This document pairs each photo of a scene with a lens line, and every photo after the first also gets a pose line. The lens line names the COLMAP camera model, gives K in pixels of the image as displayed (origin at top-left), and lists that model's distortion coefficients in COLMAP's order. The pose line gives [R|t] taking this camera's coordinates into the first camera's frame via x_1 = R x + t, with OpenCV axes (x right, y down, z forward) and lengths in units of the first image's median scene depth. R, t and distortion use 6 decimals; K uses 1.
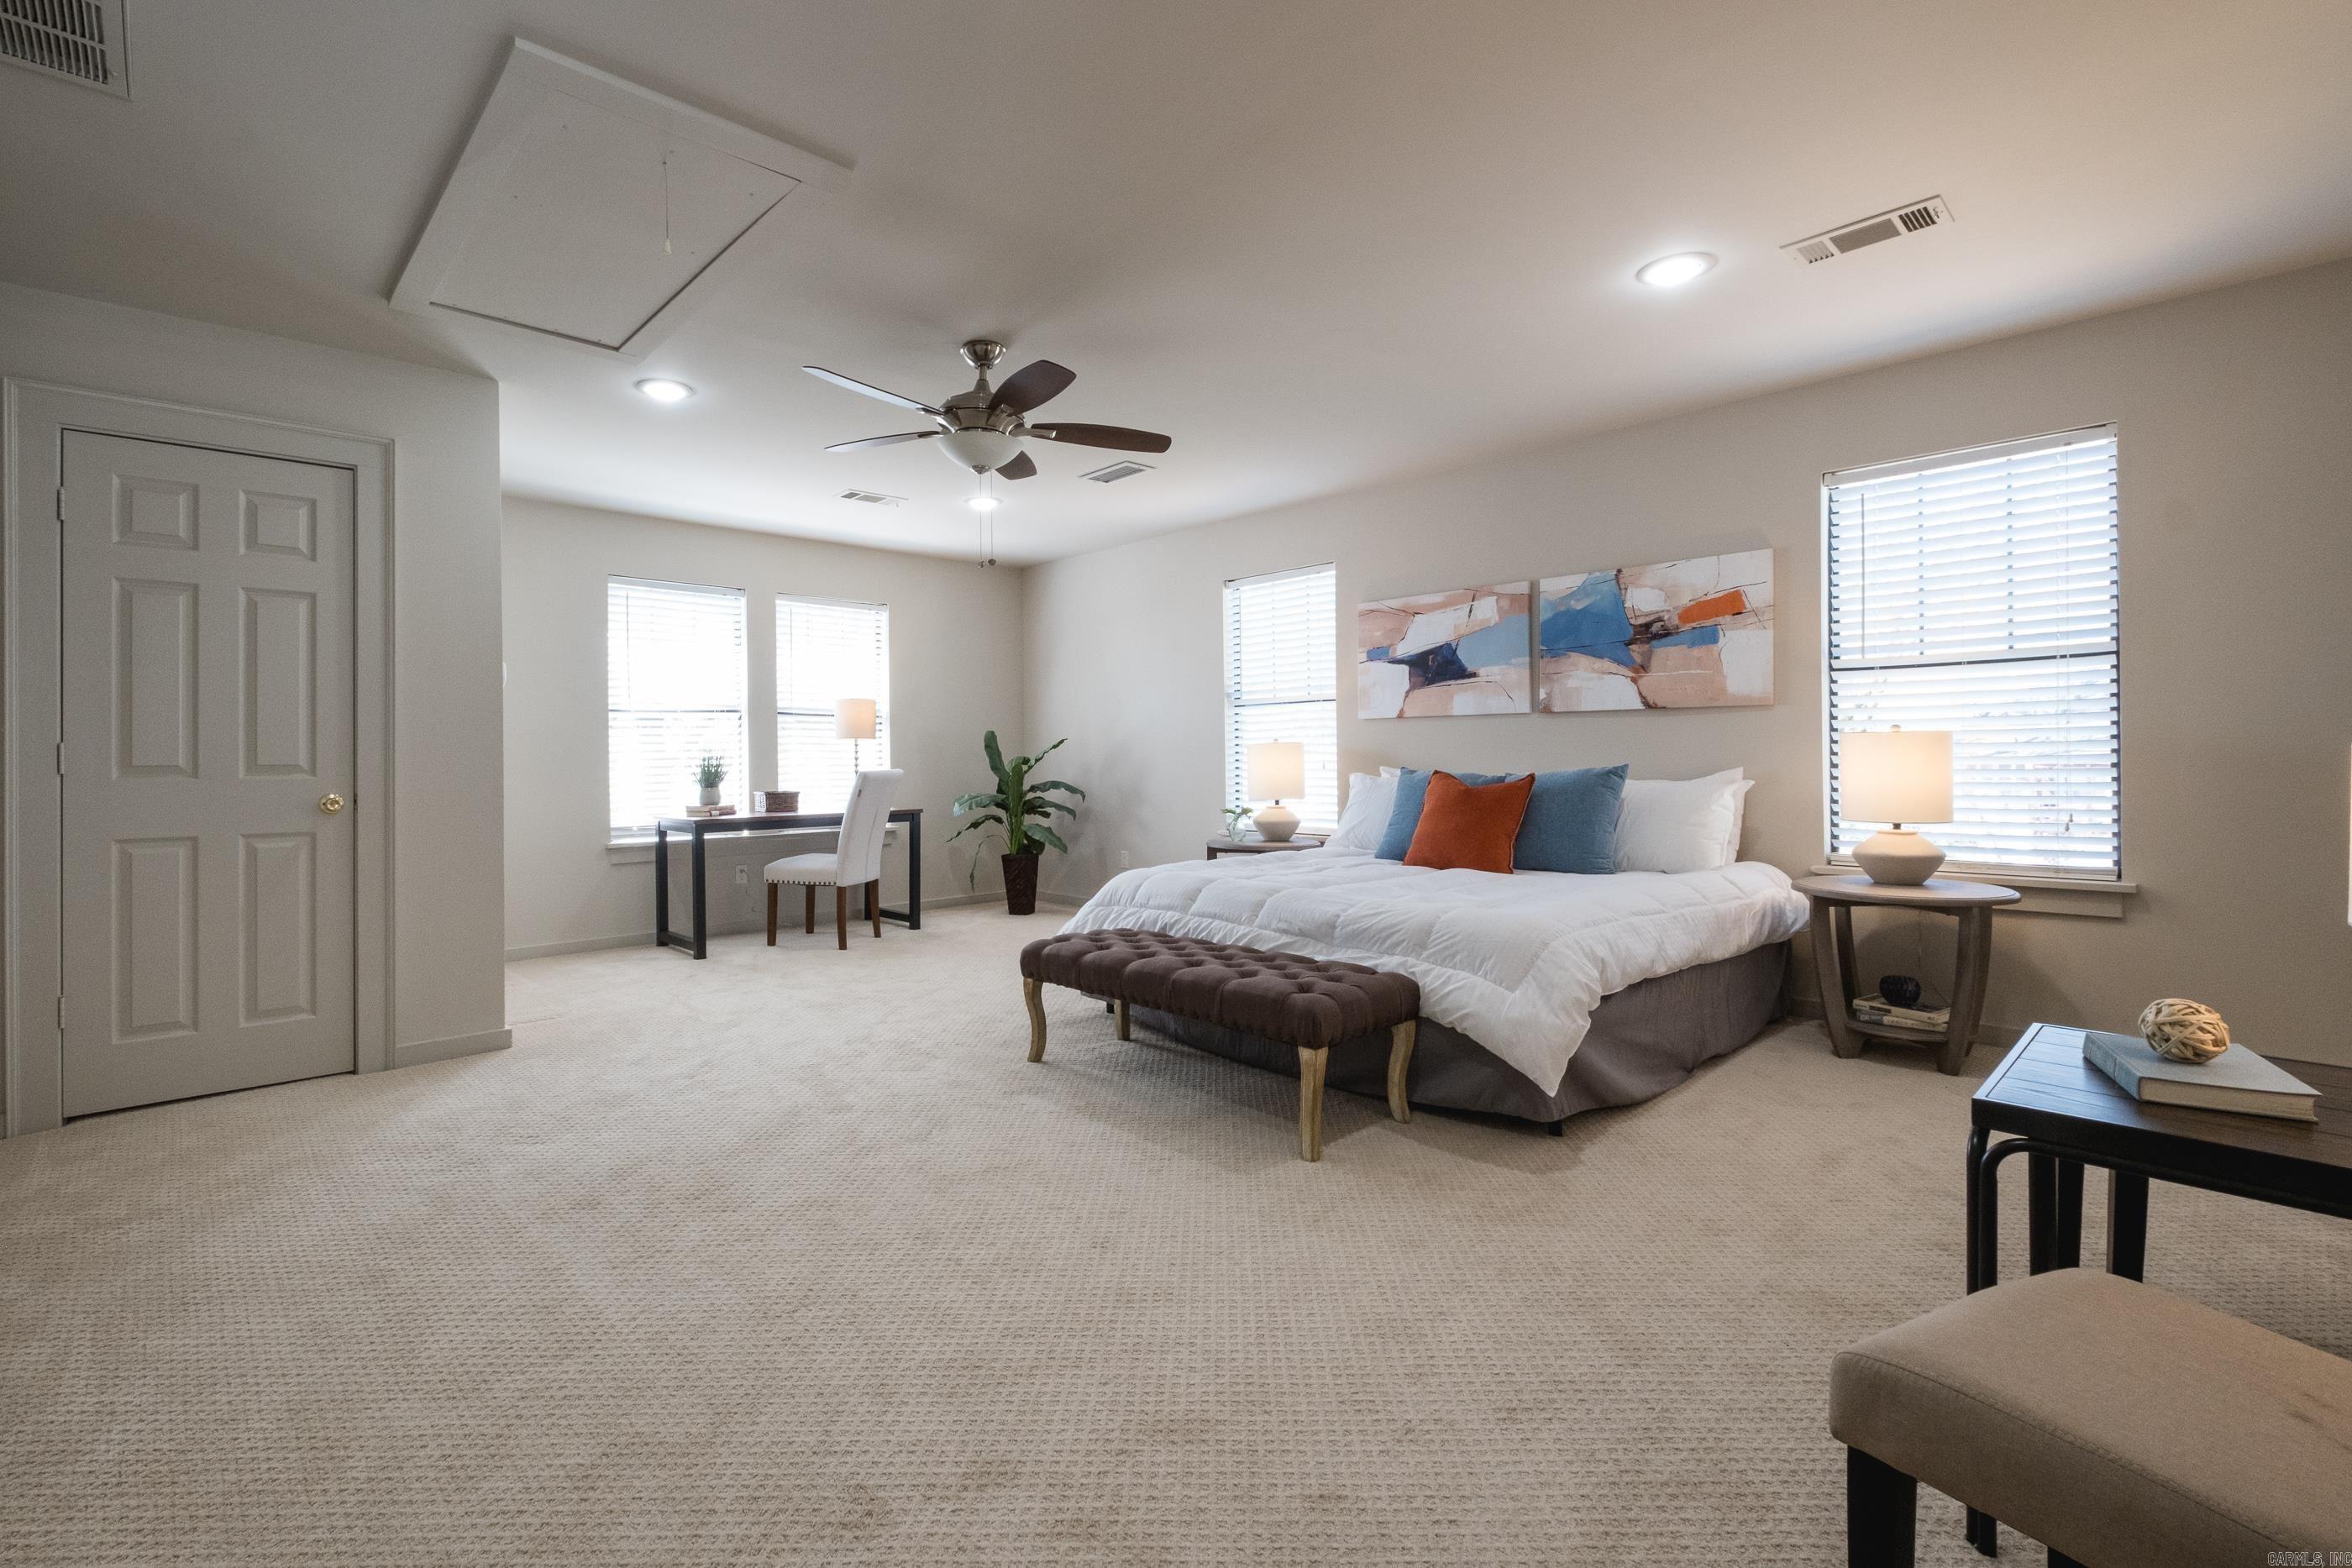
lens RADIAL K [[1044.8, 0, 1174.4], [0, 1044.8, 762.3], [0, 0, 1]] dist [0.002360, -0.003762]
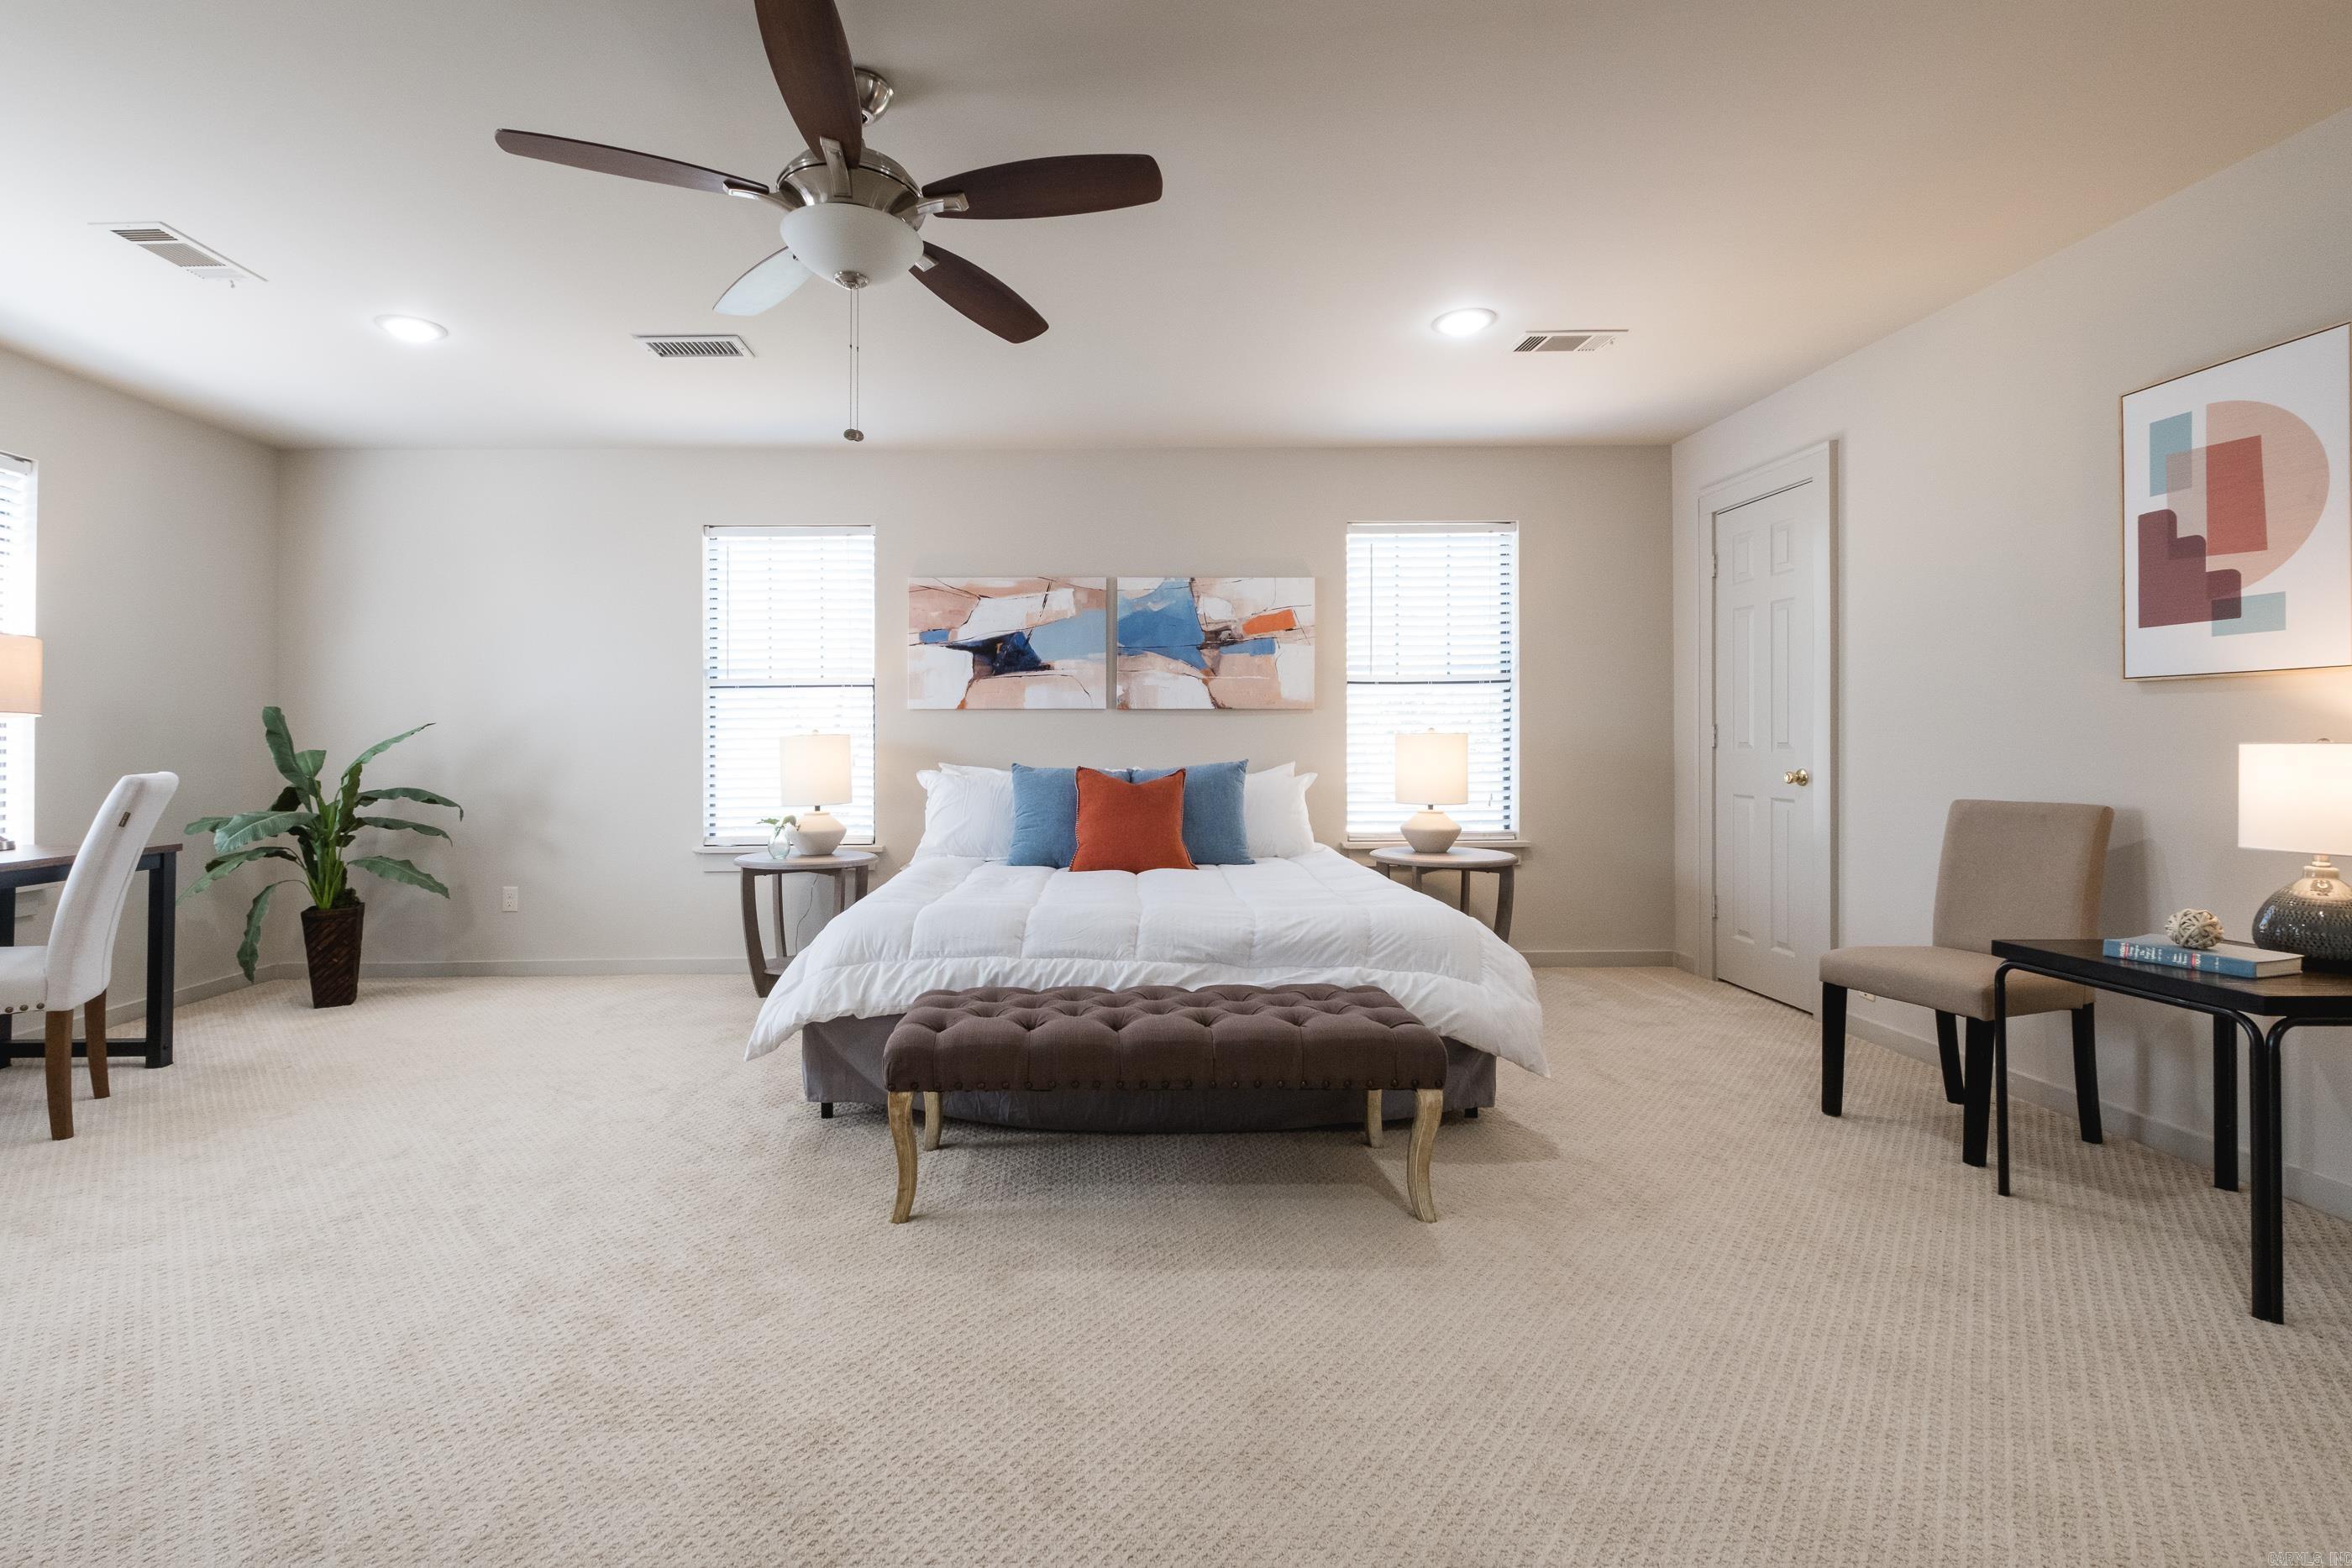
lens RADIAL K [[994.7, 0, 1123.6], [0, 994.7, 740.6], [0, 0, 1]] dist [0.001763, -0.000994]
pose [[0.683999, 0.012302, 0.729379, -0.351926], [0.002055, 0.999821, -0.018791, 0.001441], [-0.729480, 0.014352, 0.683852, 0.340369]]
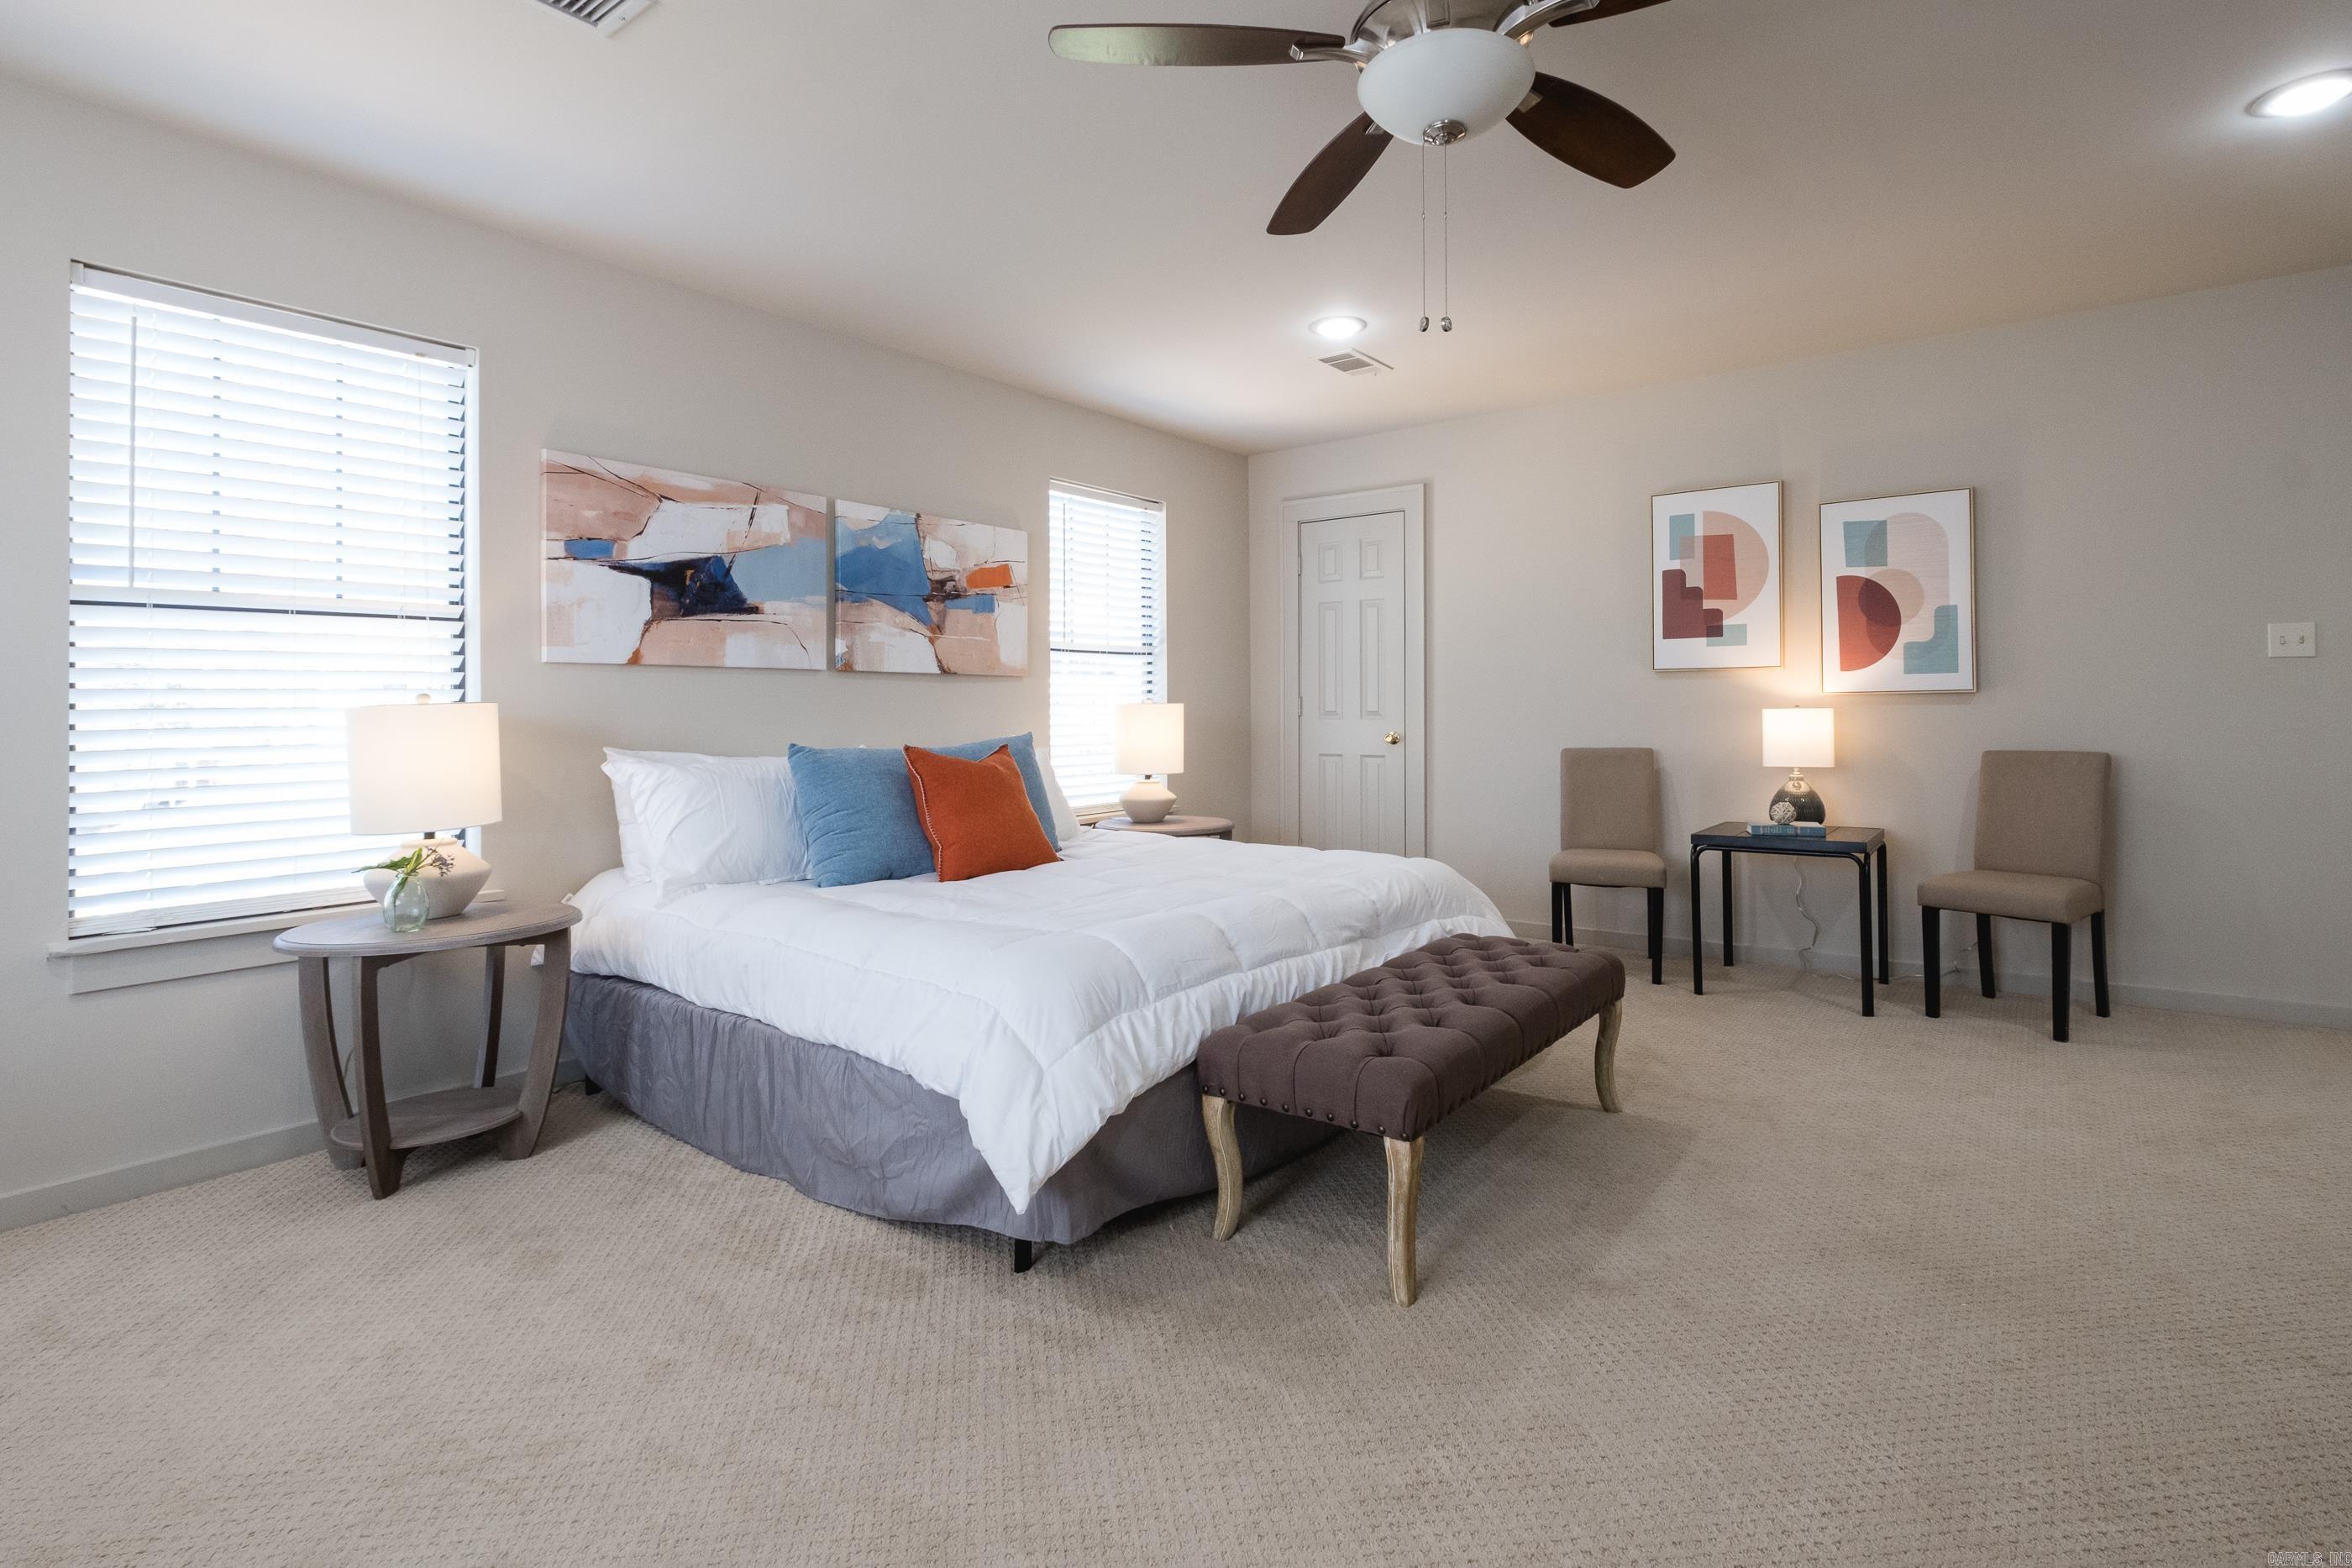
lens RADIAL K [[1044.8, 0, 1225.0], [0, 1044.8, 711.6], [0, 0, 1]] dist [0.002360, -0.003762]
pose [[-0.122458, 0.013267, 0.992385, -0.460558], [0.021394, 0.999714, -0.010725, -0.002494], [-0.992243, 0.019918, -0.122706, 0.820021]]
